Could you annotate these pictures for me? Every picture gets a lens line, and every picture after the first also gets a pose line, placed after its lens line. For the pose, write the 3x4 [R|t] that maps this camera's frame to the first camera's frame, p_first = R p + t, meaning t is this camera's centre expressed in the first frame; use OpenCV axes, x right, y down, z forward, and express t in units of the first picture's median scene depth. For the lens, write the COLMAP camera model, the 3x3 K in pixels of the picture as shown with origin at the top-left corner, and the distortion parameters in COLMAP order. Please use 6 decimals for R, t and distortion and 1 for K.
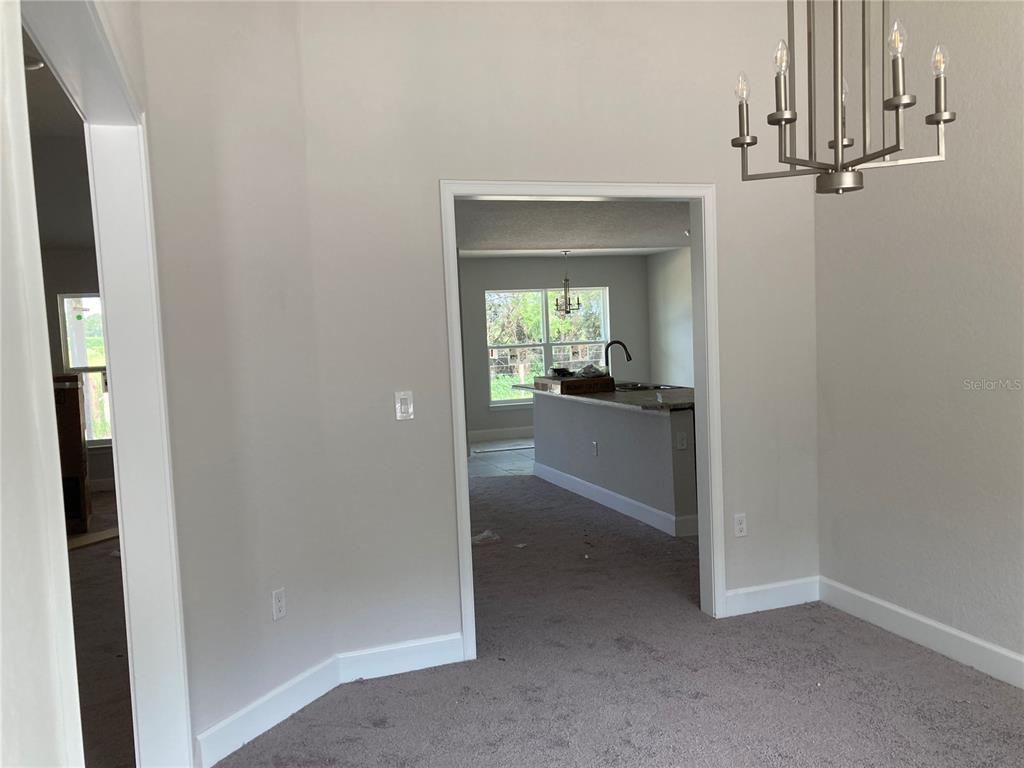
lens RADIAL K [[837.5, 0, 512.0], [0, 837.5, 384.0], [0, 0, 1]] dist [0.011611, 0.000703]
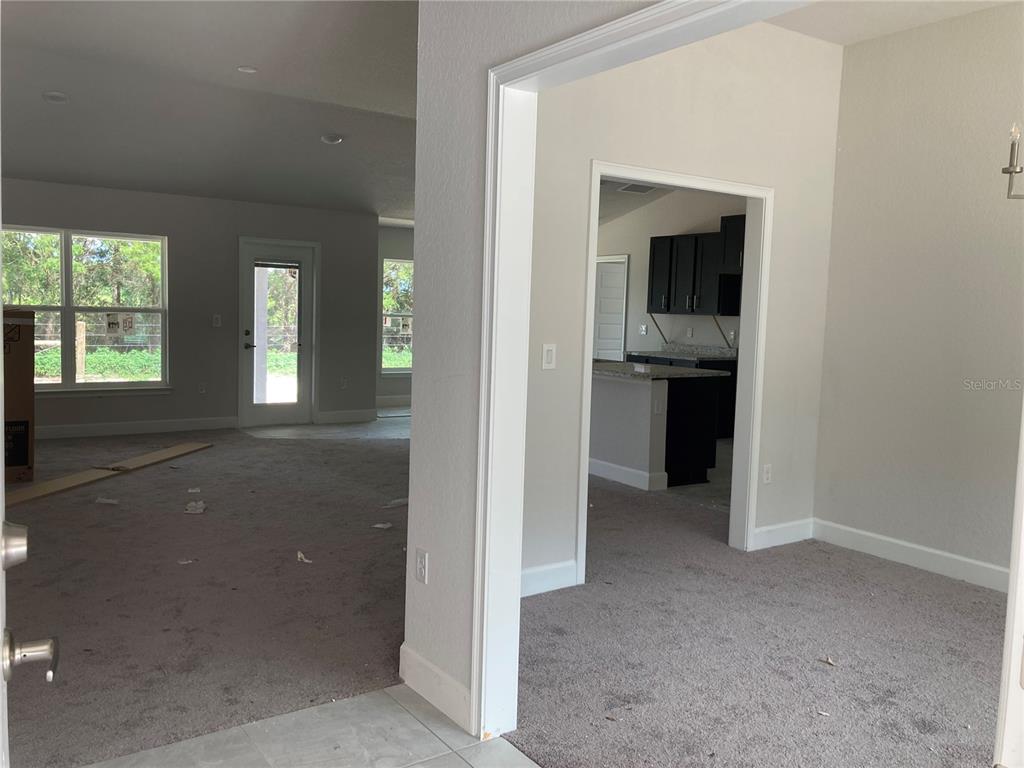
lens RADIAL K [[830.7, 0, 512.7], [0, 830.7, 364.6], [0, 0, 1]] dist [0.006013, -0.001055]
pose [[0.963631, 0.055323, 0.261448, -0.416117], [-0.055783, 0.998427, -0.005668, 0.040680], [-0.261350, -0.009122, 0.965201, -0.053597]]
